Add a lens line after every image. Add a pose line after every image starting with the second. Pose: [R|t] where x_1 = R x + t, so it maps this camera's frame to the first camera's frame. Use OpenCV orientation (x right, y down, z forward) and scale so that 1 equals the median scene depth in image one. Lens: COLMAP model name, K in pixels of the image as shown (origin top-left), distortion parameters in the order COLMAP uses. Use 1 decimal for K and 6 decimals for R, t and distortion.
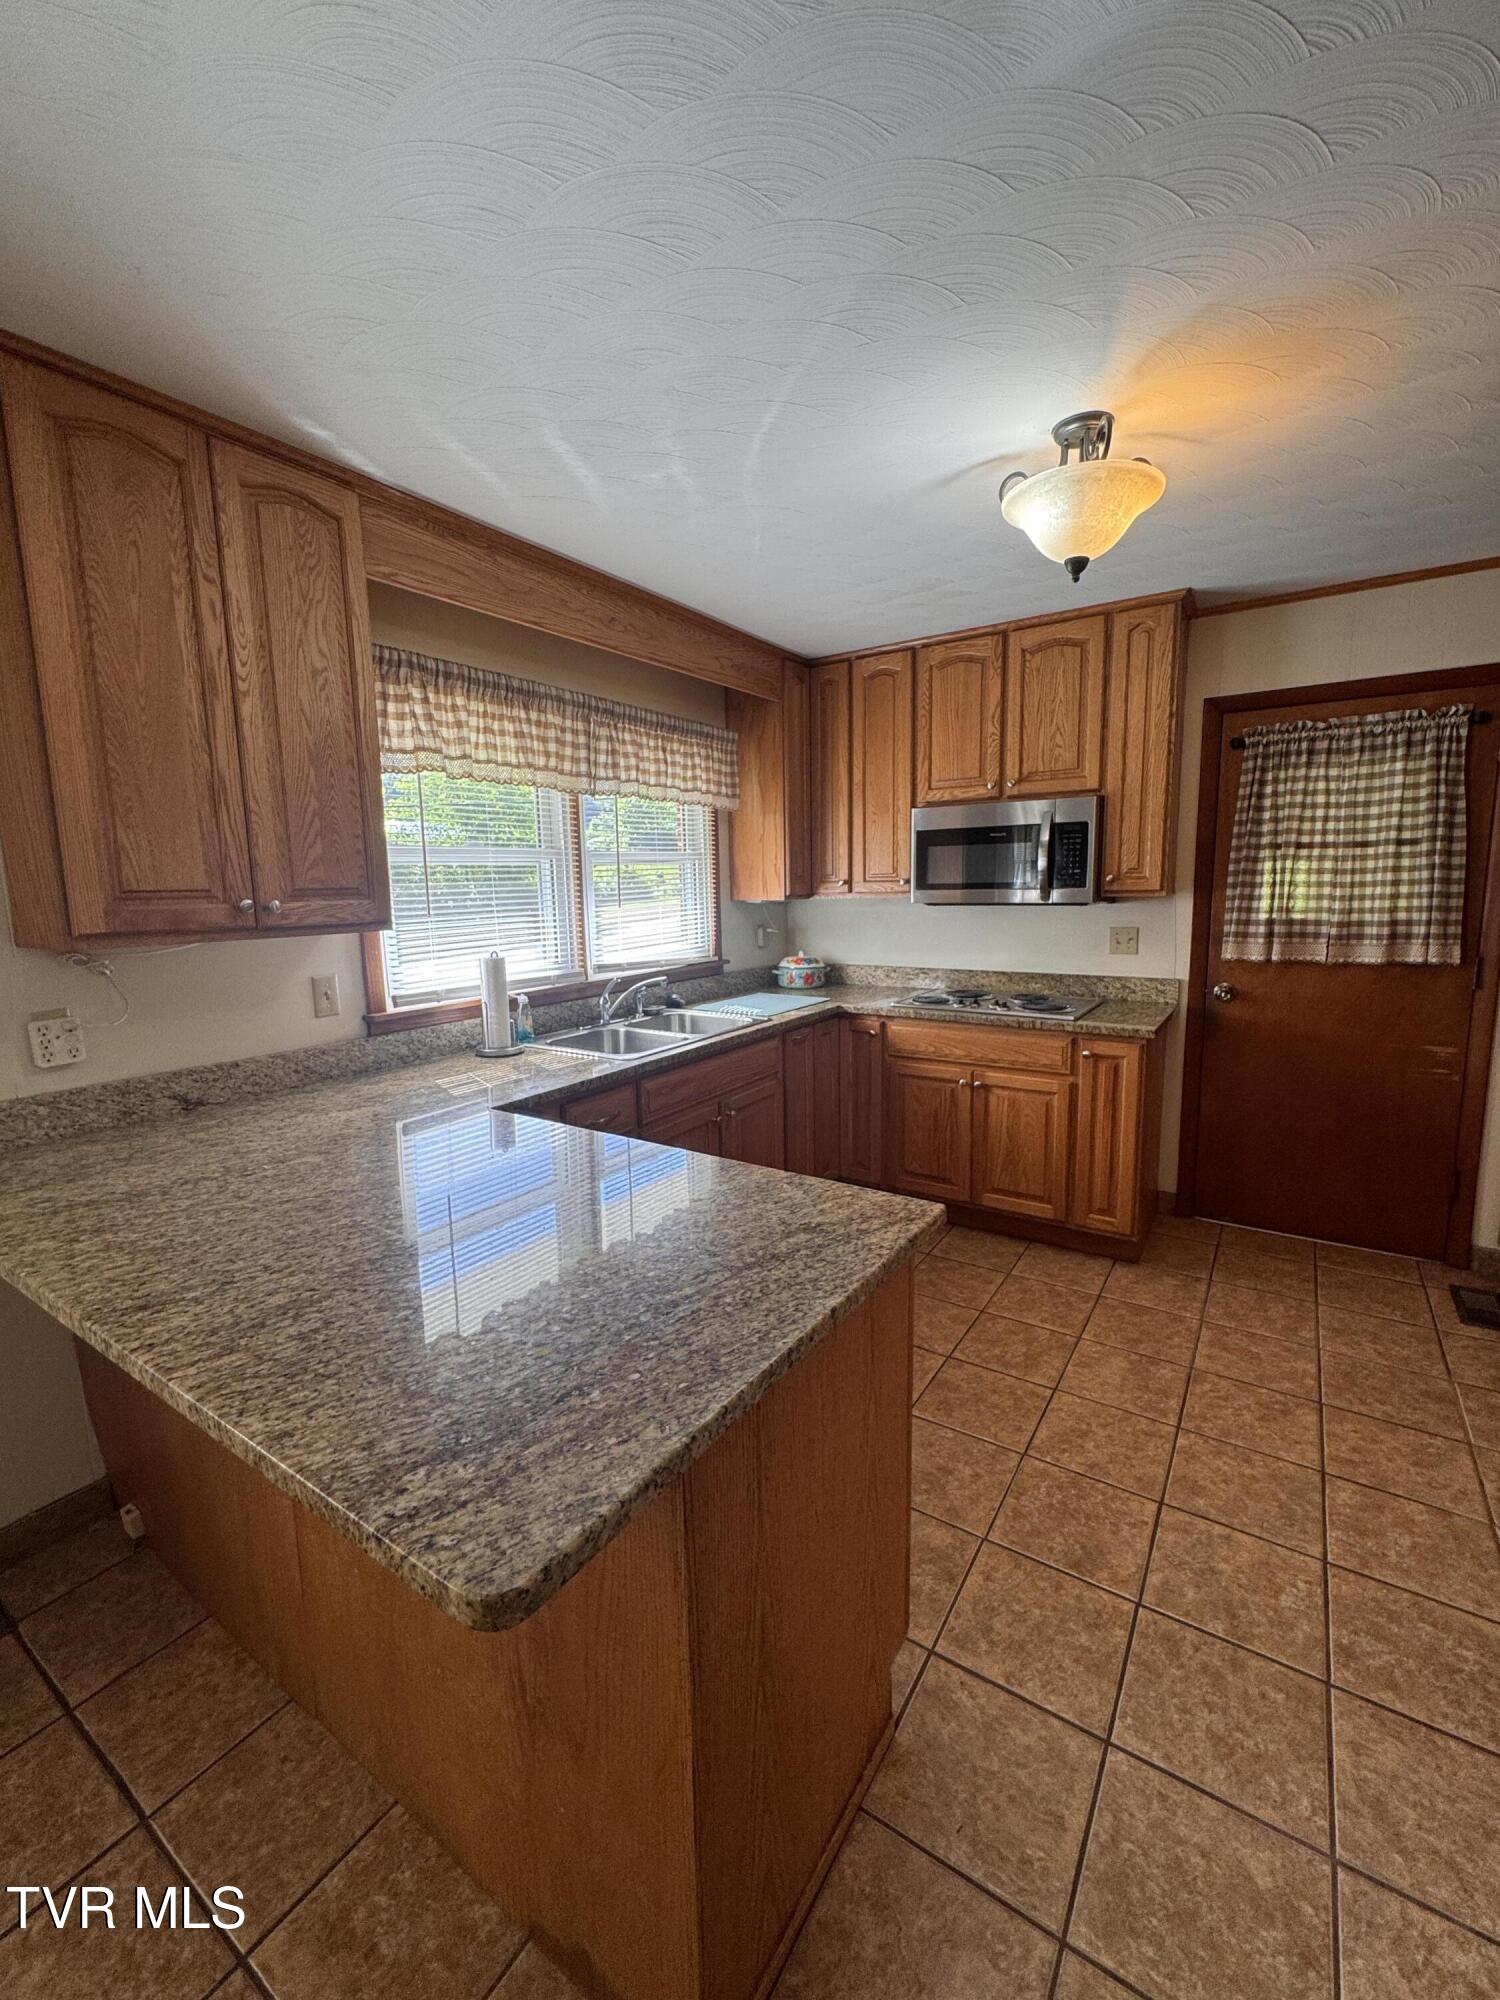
lens RADIAL K [[813.5, 0, 750.0], [0, 813.5, 1000.0], [0, 0, 1]] dist [-0.007838, 0.003124]
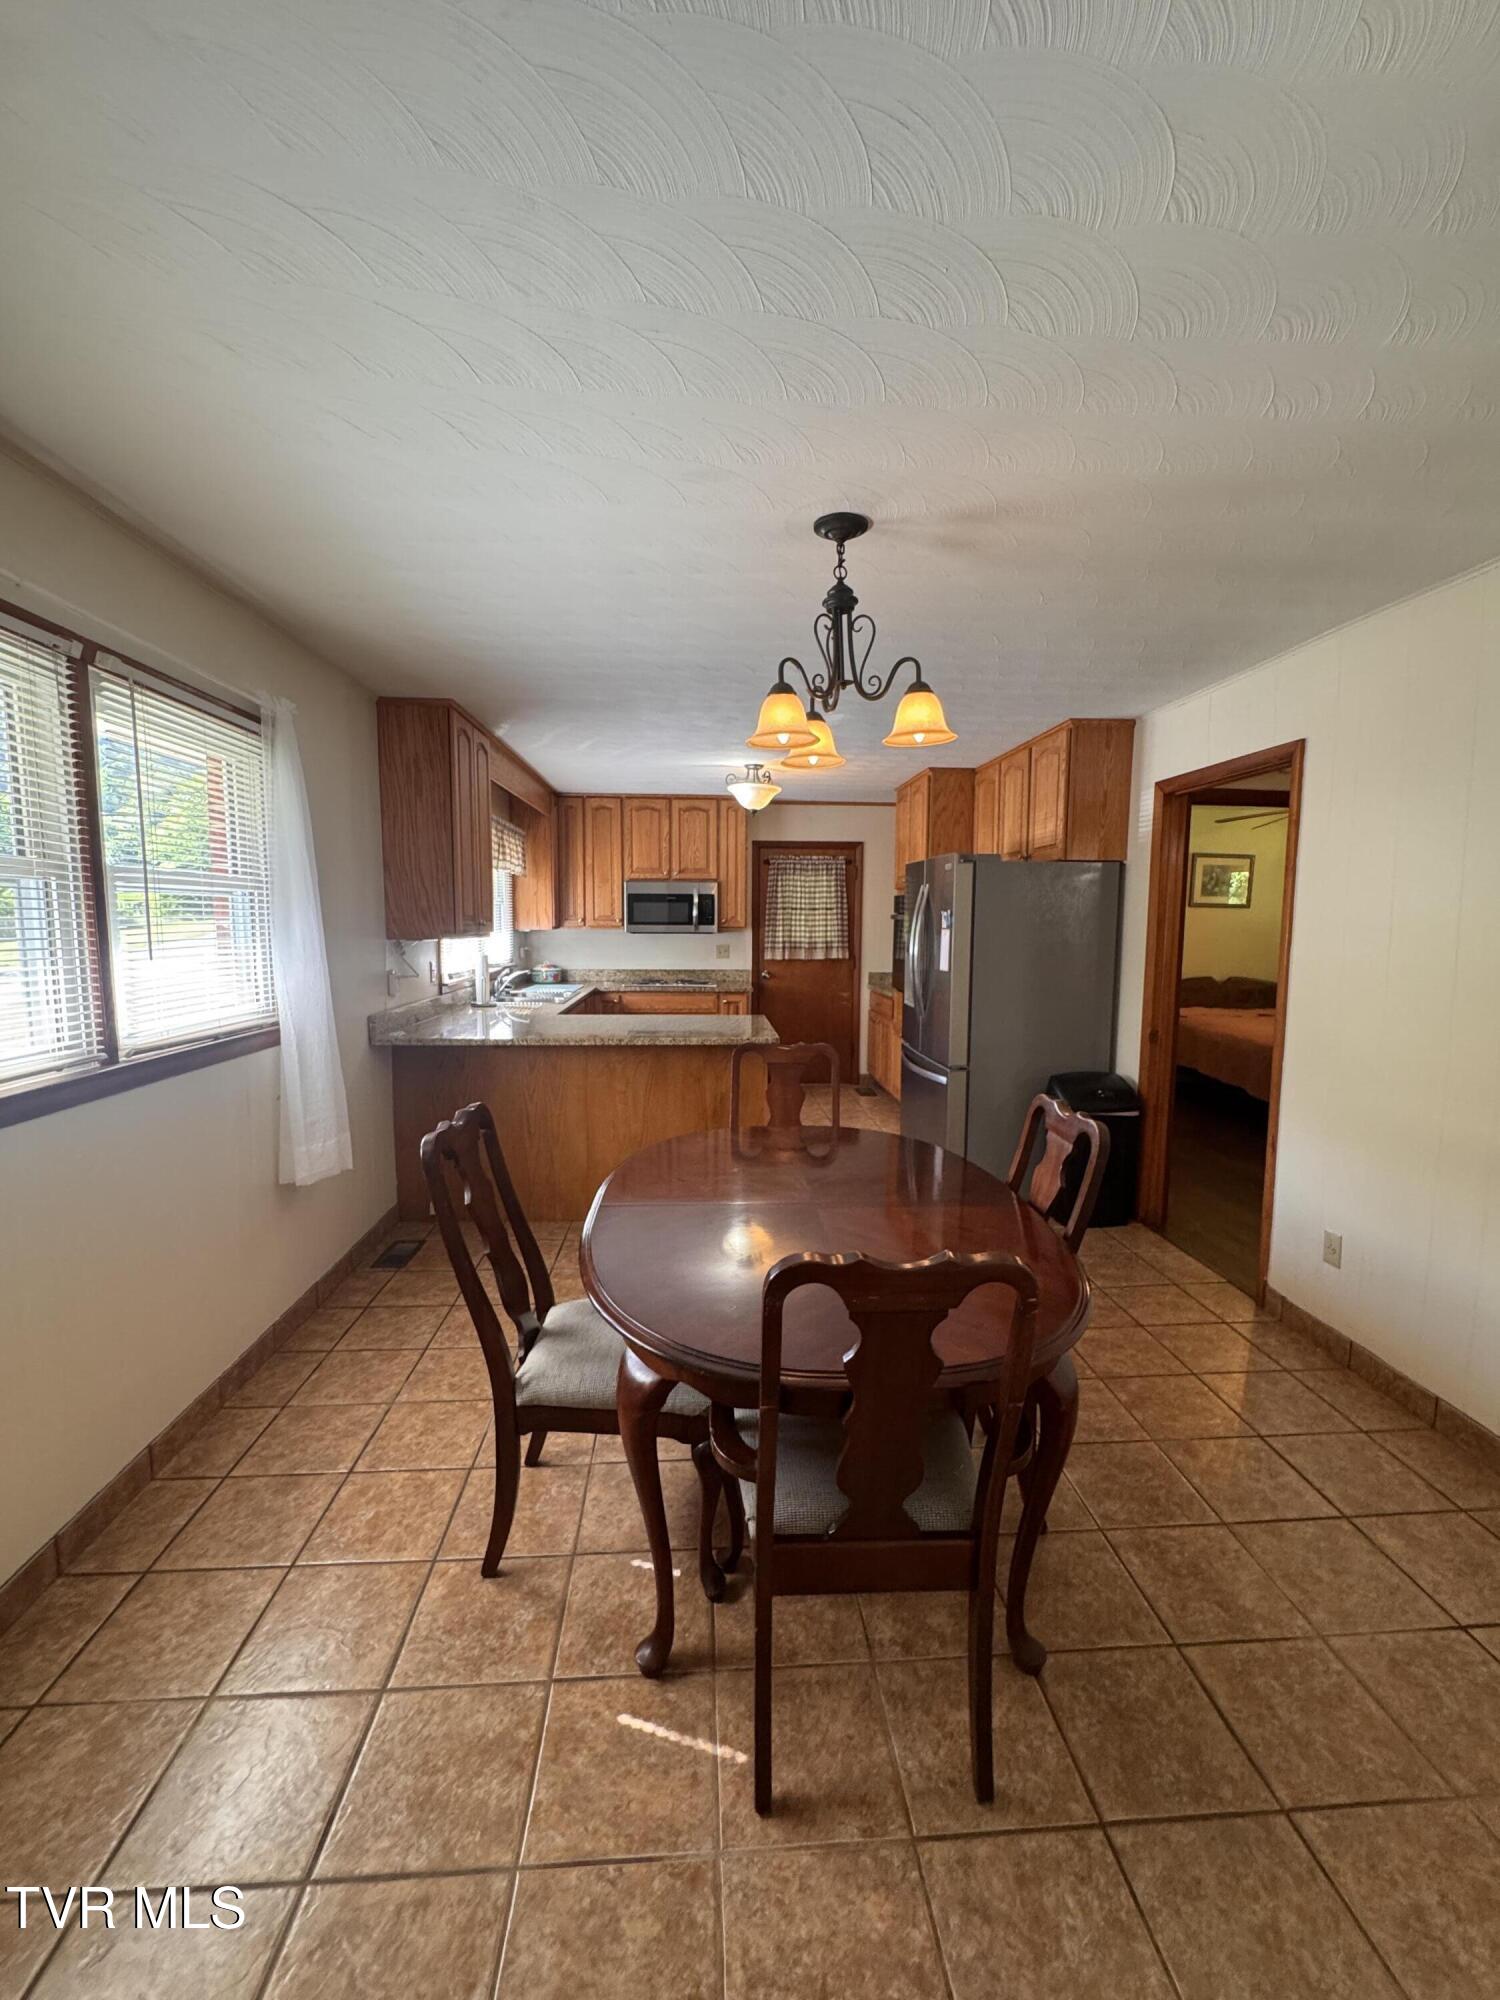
lens RADIAL K [[813.5, 0, 750.0], [0, 813.5, 1000.0], [0, 0, 1]] dist [-0.007838, 0.003124]
pose [[0.793606, -0.035577, 0.607391, -0.848073], [0.067054, 0.997322, -0.029195, 0.129897], [-0.604725, 0.063898, 0.793867, -0.758937]]
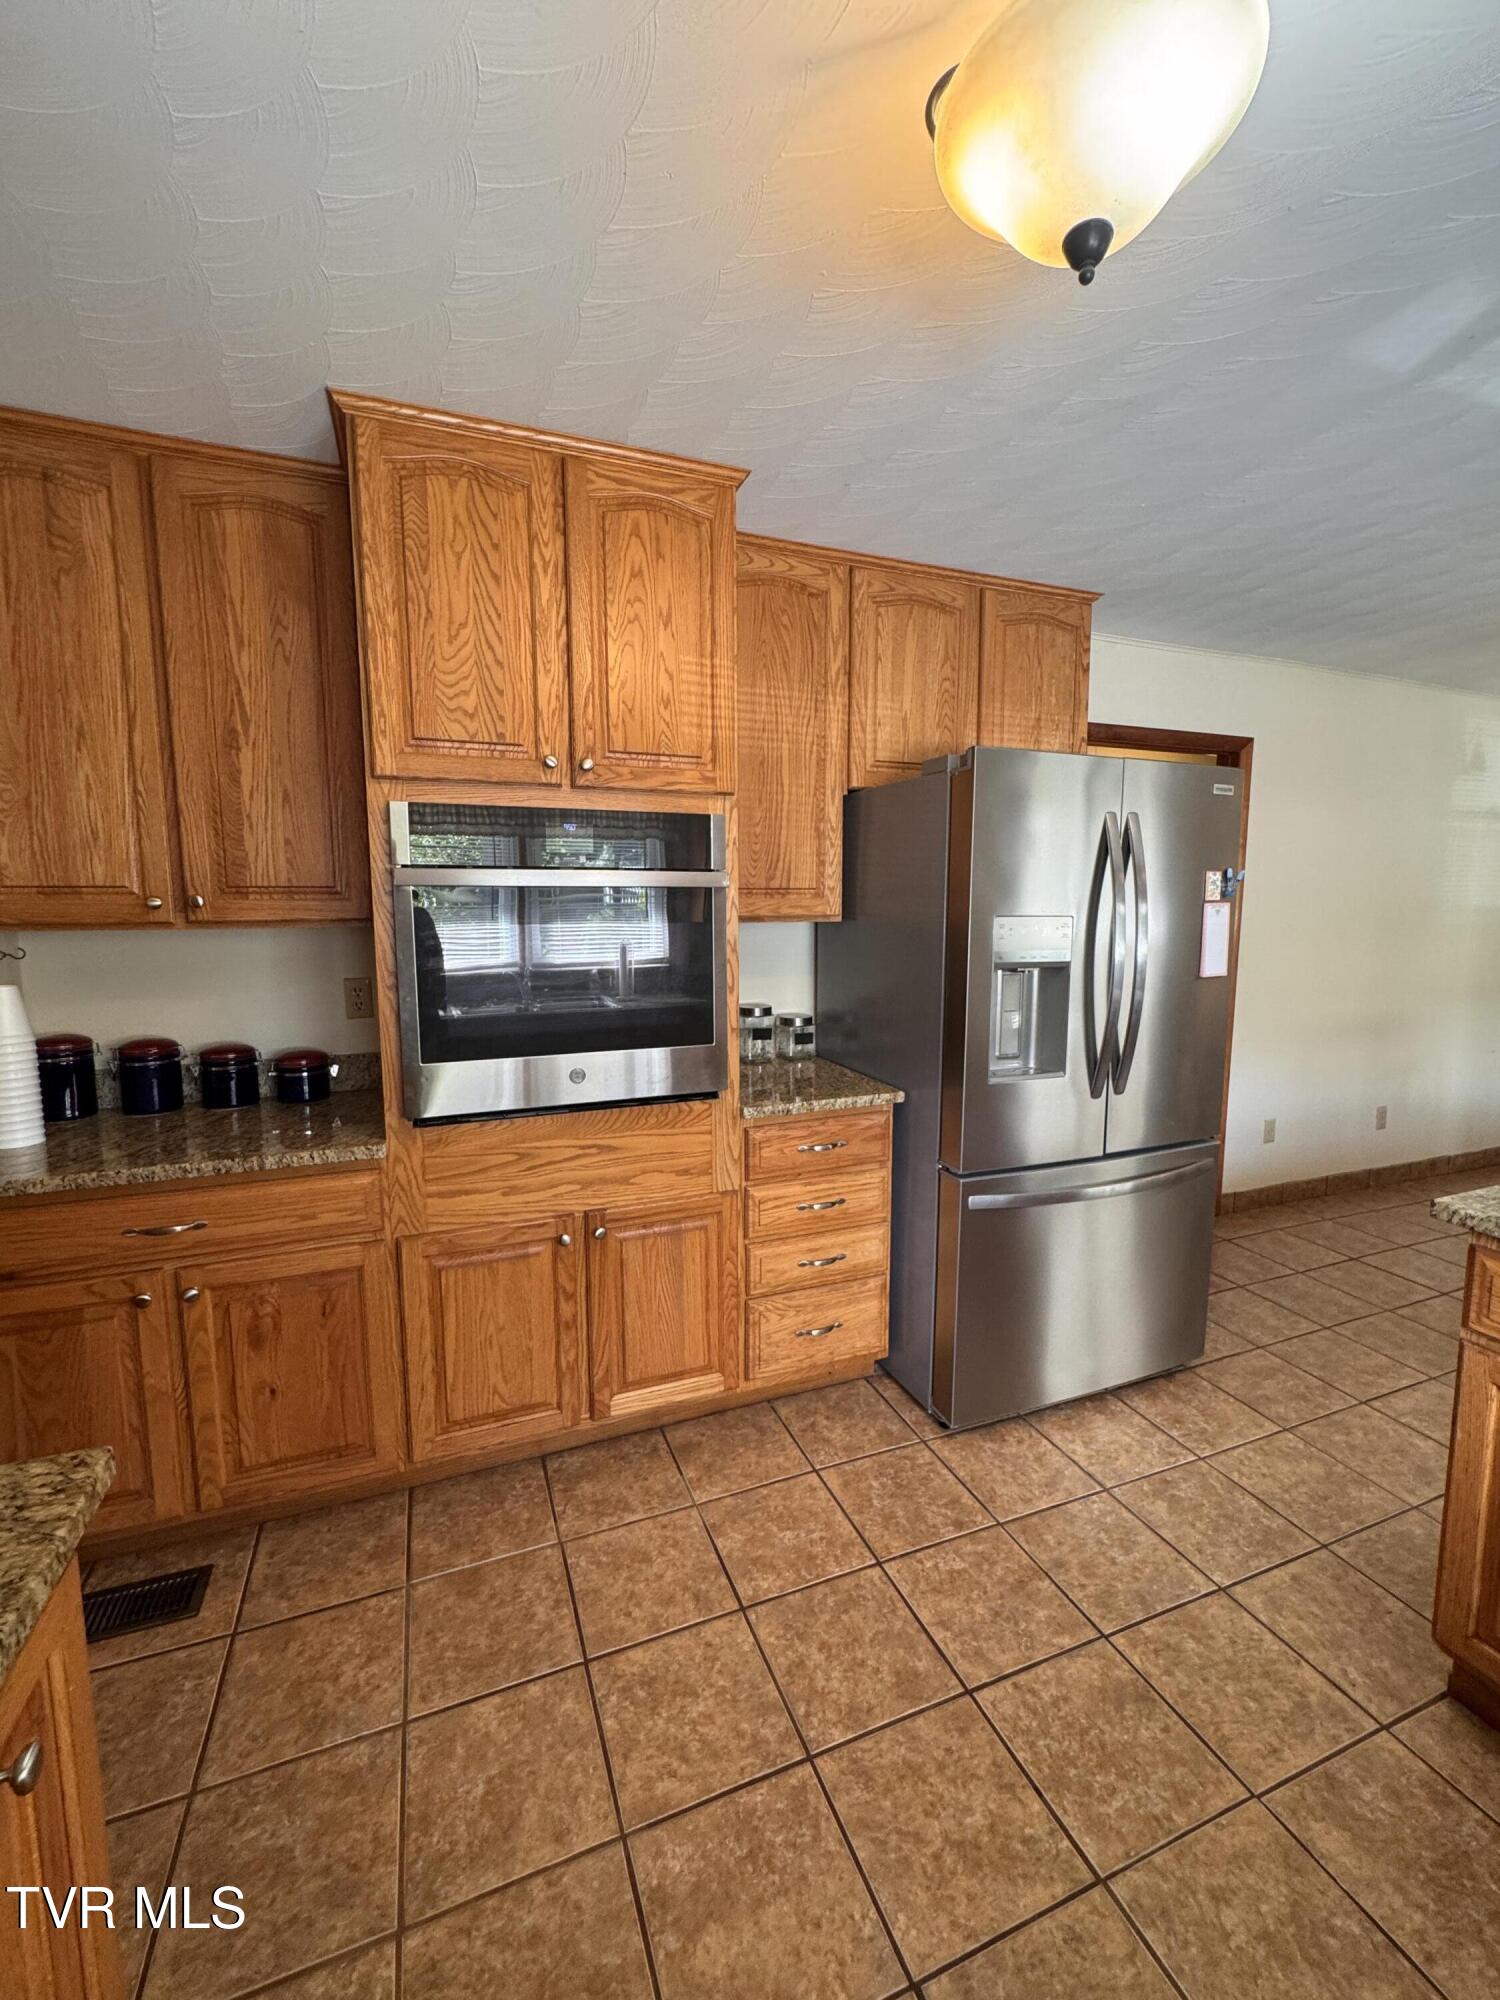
lens RADIAL K [[824.5, 0, 756.9], [0, 824.5, 1003.6], [0, 0, 1]] dist [-0.002731, -0.000248]
pose [[-0.823971, -0.037986, 0.565357, 0.162310], [0.106934, 0.969398, 0.220983, -0.128801], [-0.556450, 0.242539, -0.794694, 0.993854]]
